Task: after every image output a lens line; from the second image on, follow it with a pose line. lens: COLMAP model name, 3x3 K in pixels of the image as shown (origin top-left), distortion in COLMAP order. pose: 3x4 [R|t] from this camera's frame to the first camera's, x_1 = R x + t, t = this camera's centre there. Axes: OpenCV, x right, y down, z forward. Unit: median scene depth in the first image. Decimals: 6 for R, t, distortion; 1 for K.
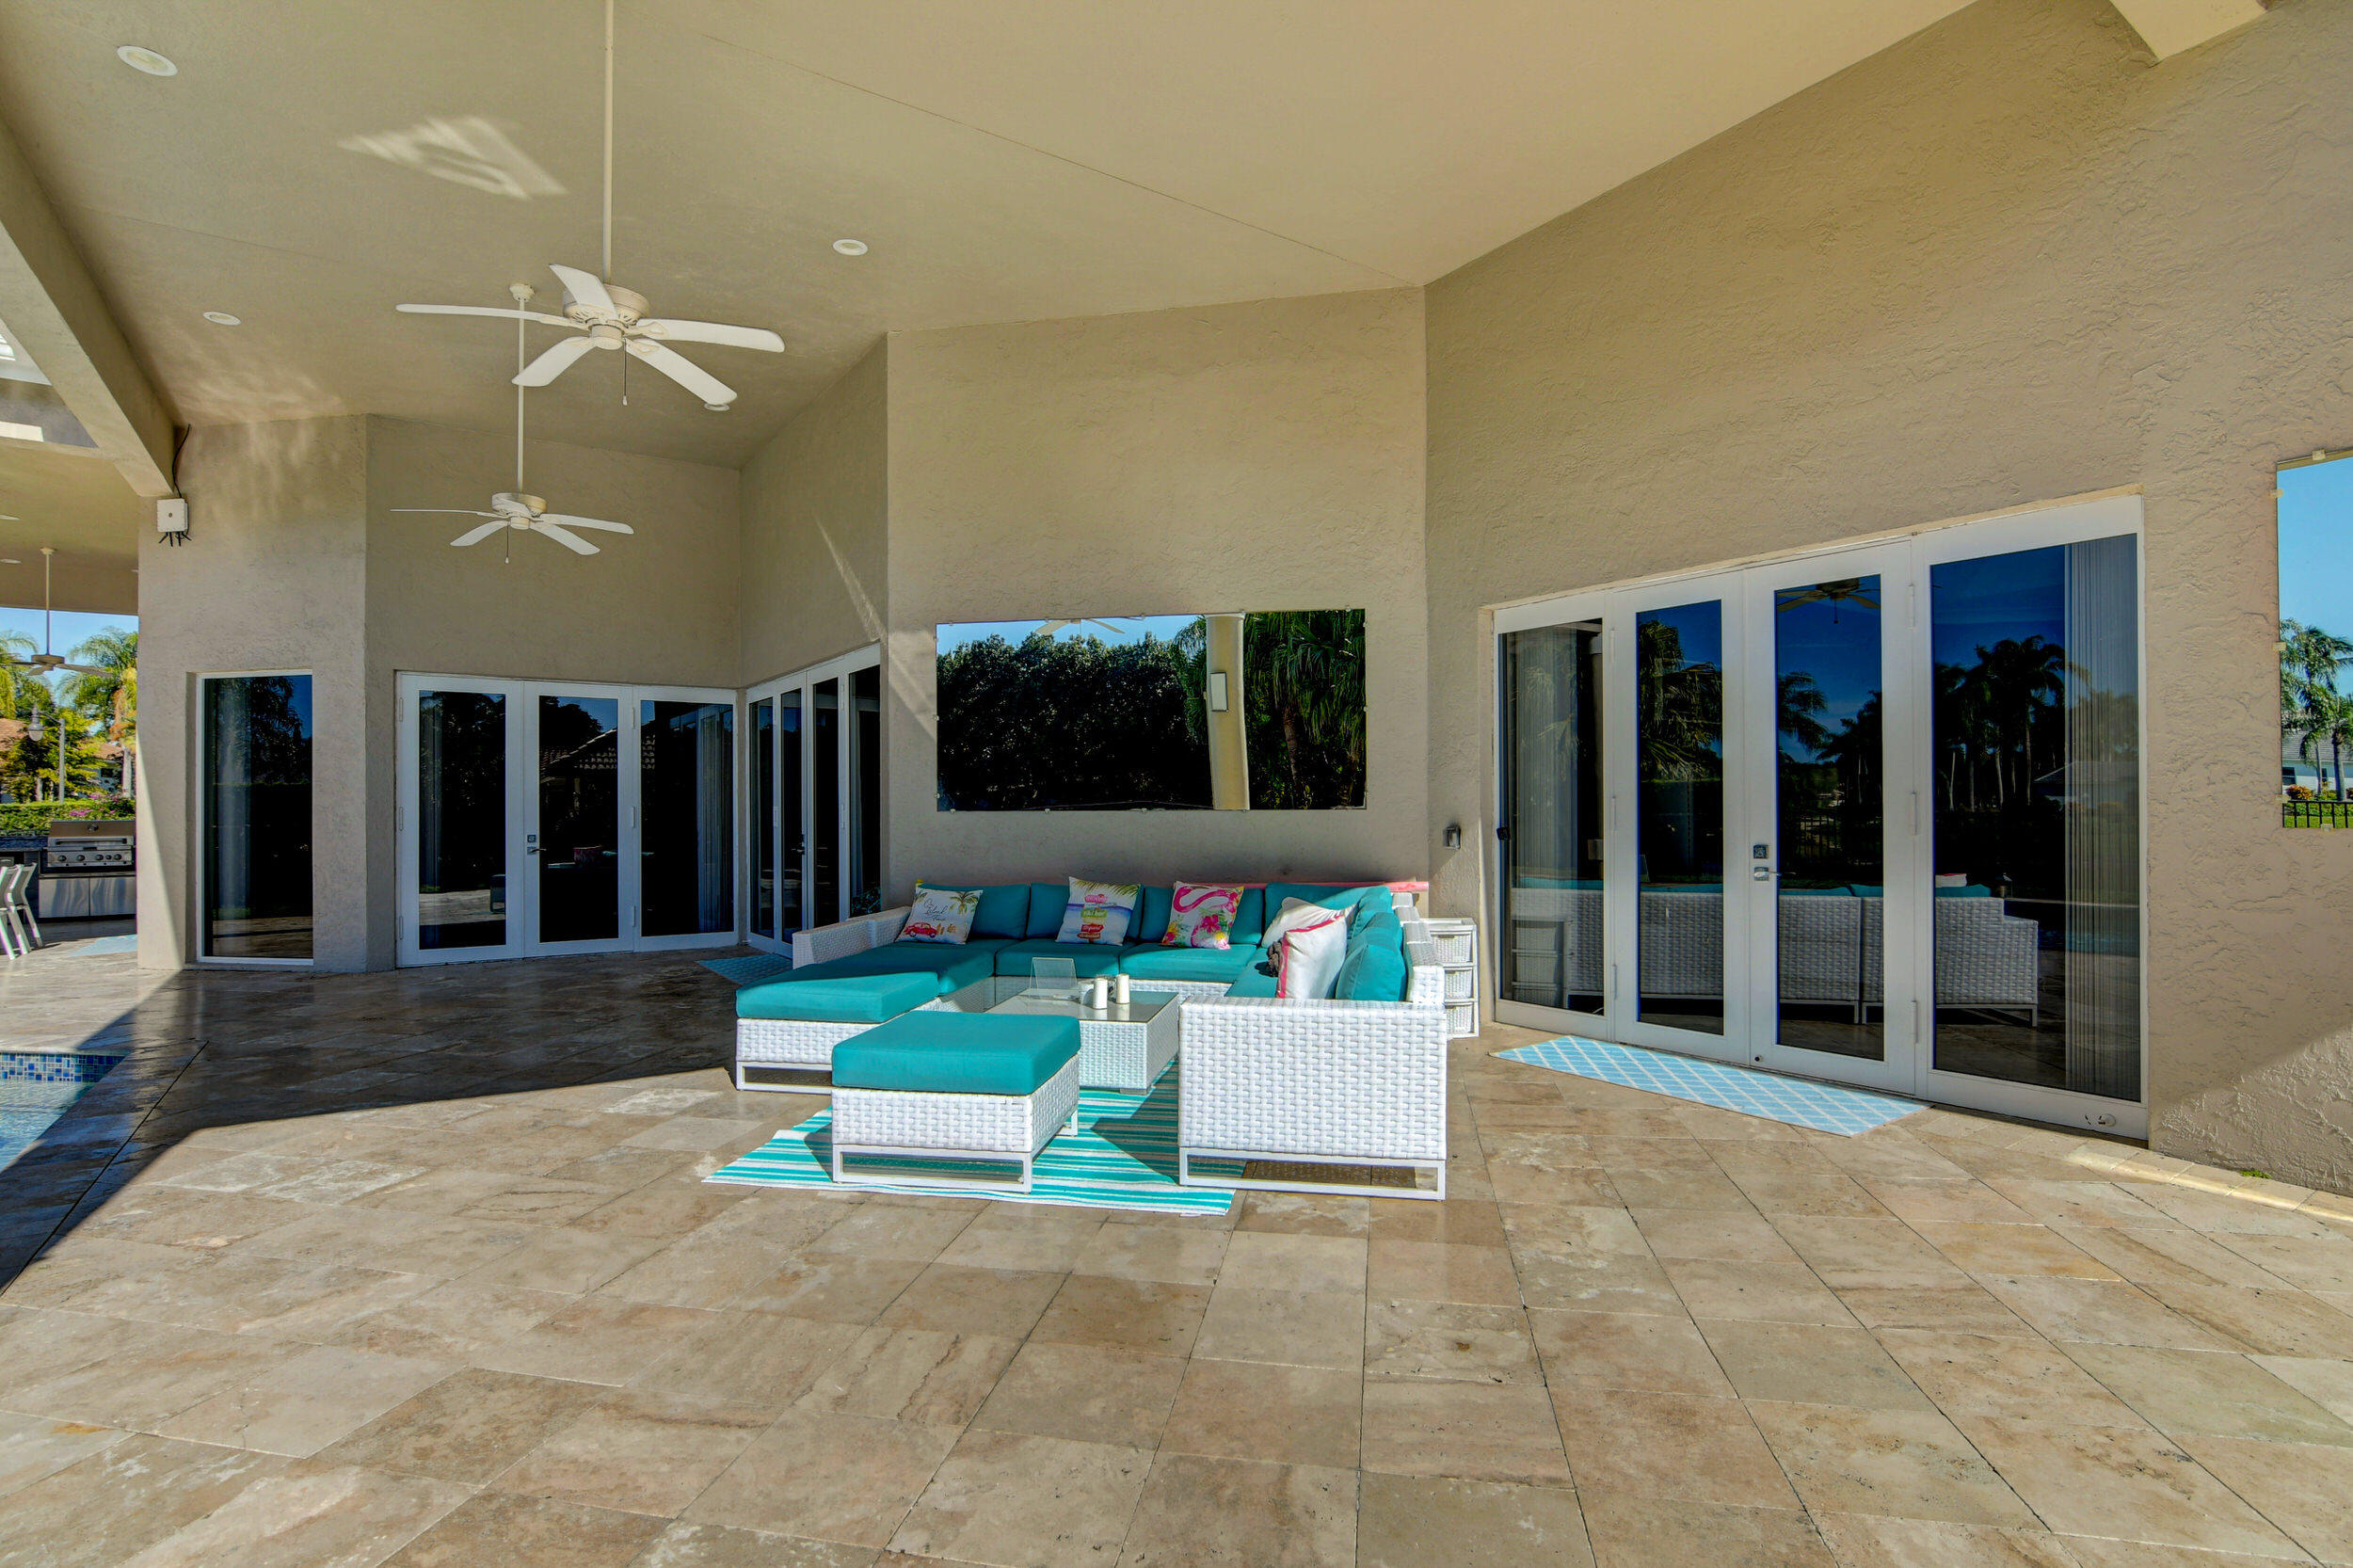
lens RADIAL K [[1157.7, 0, 1168.3], [0, 1157.7, 809.8], [0, 0, 1]] dist [-0.030478, 0.009629]
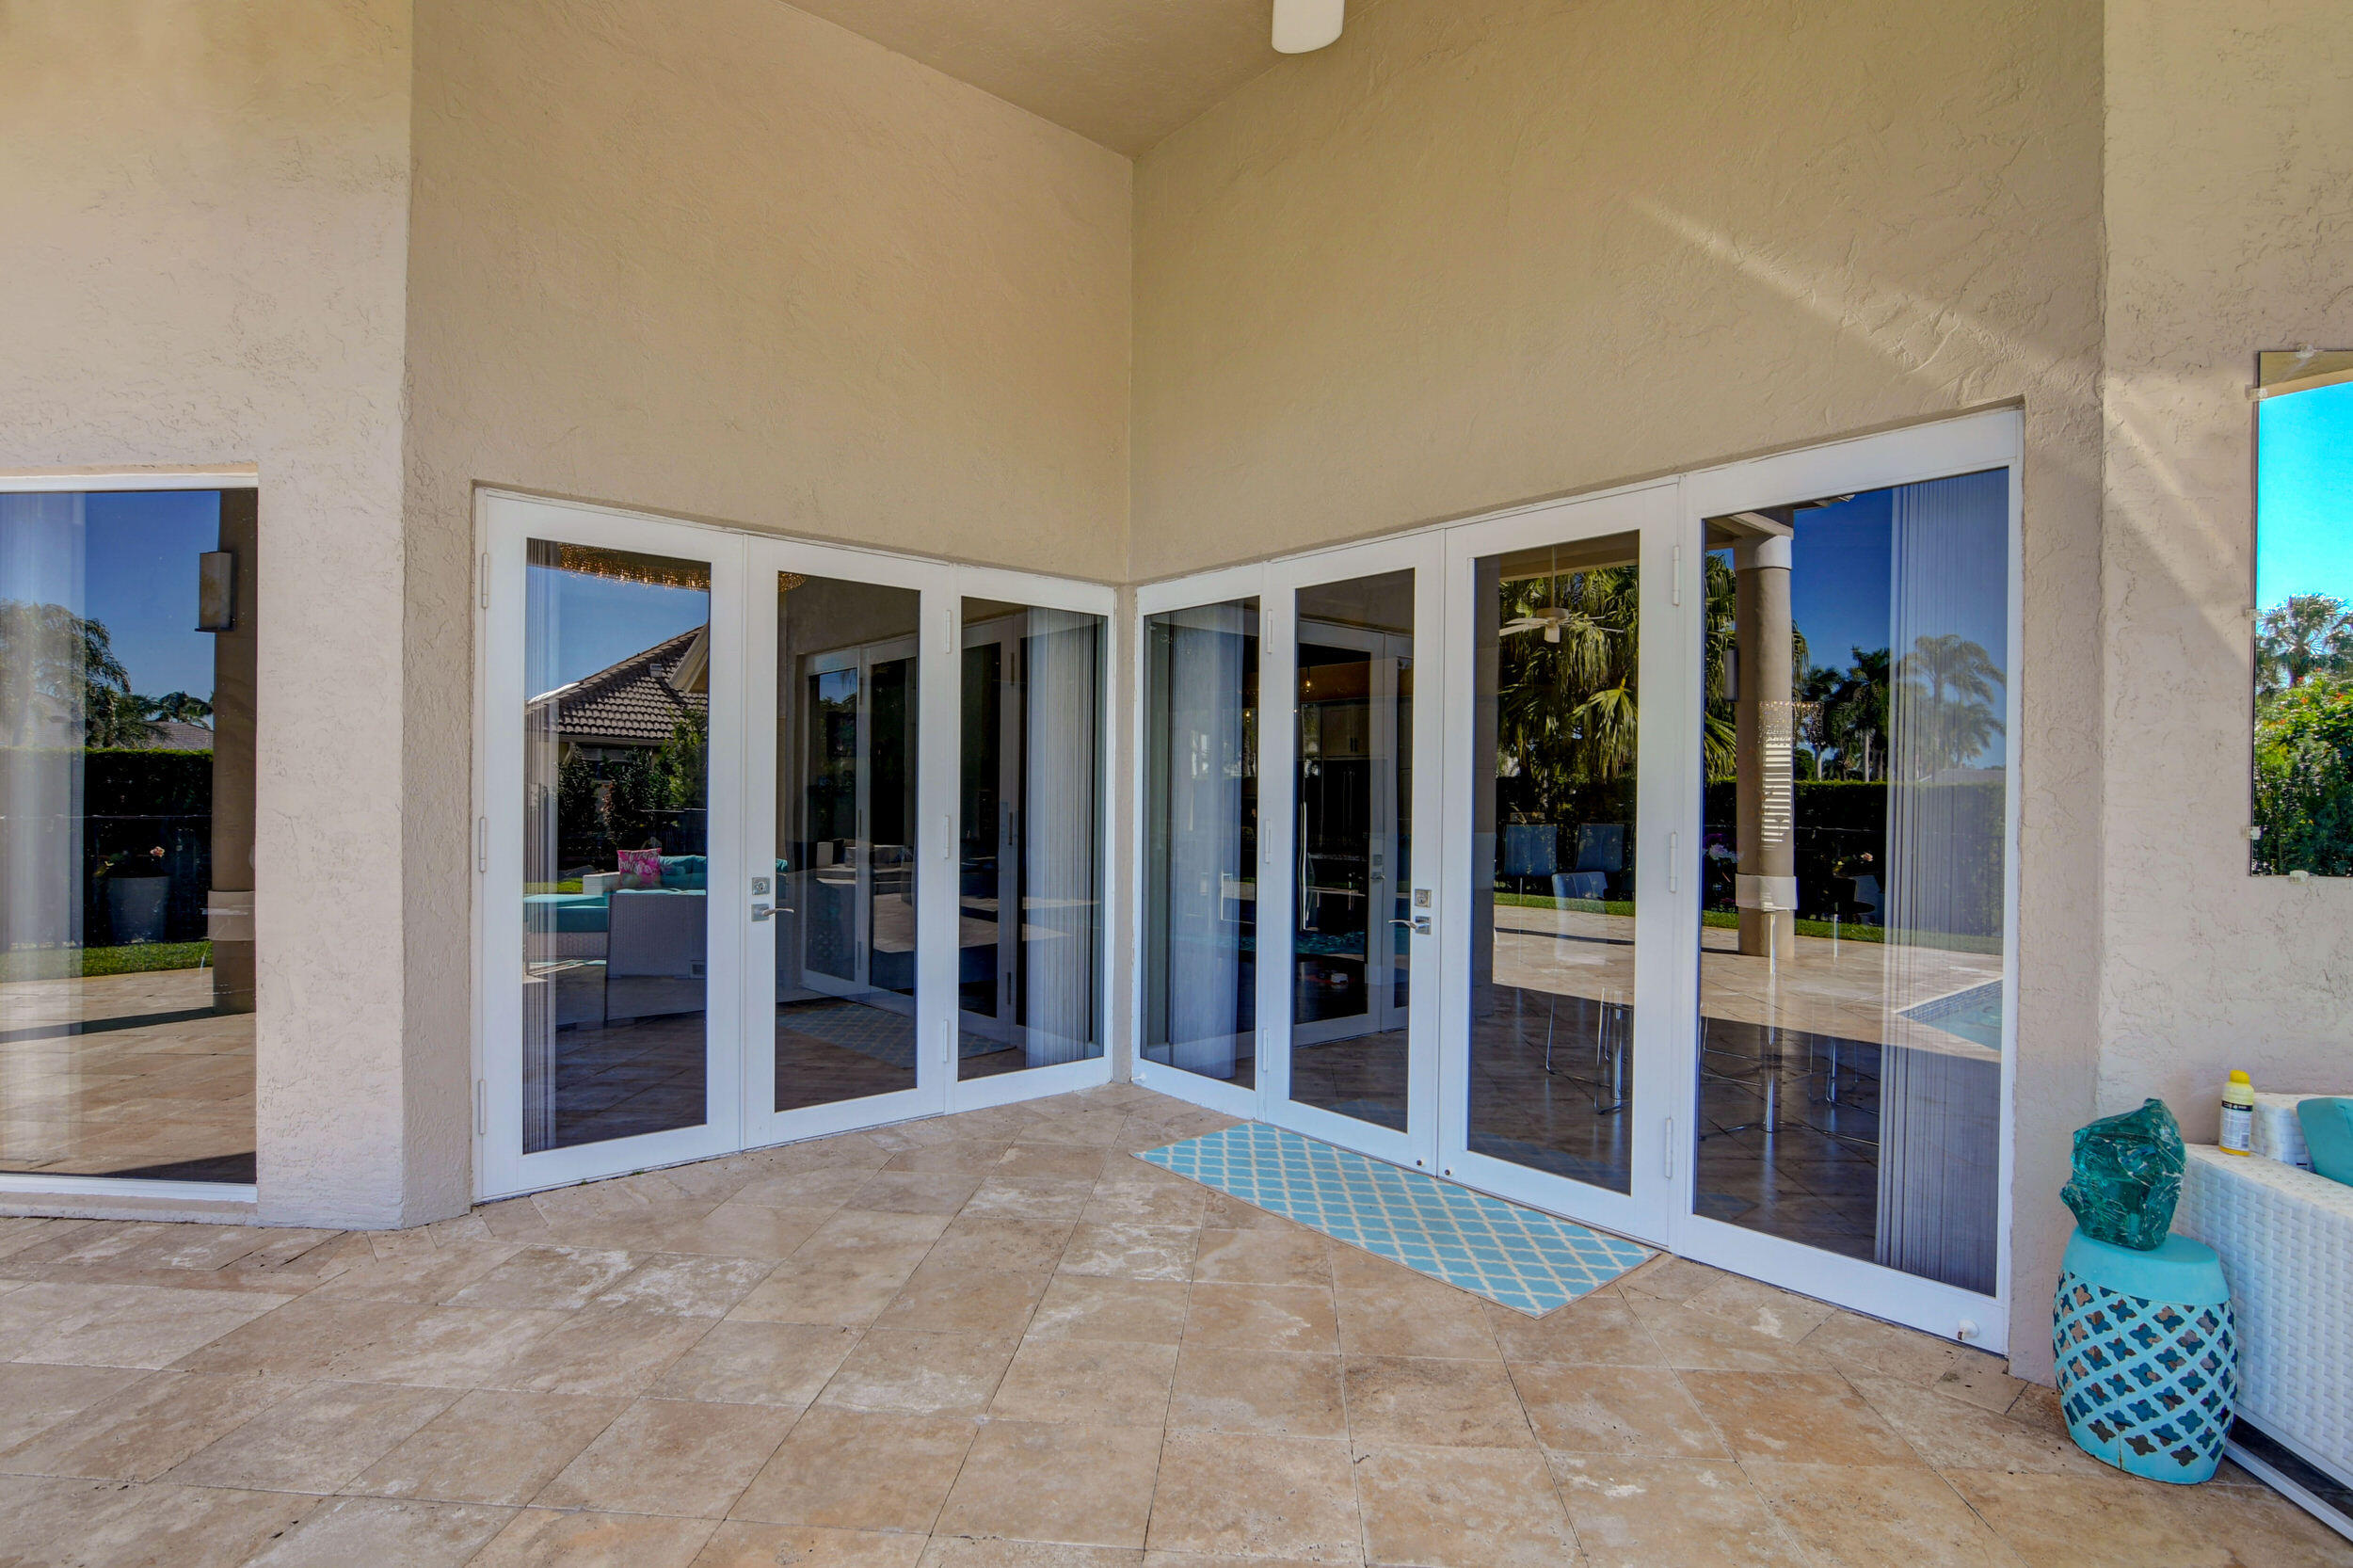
lens RADIAL K [[1150.9, 0, 1168.0], [0, 1150.9, 805.9], [0, 0, 1]] dist [-0.030455, 0.009049]
pose [[0.994472, 0.016659, 0.103671, -0.616459], [-0.018048, 0.999759, 0.012476, -0.020791], [-0.103438, -0.014278, 0.994533, 0.745654]]
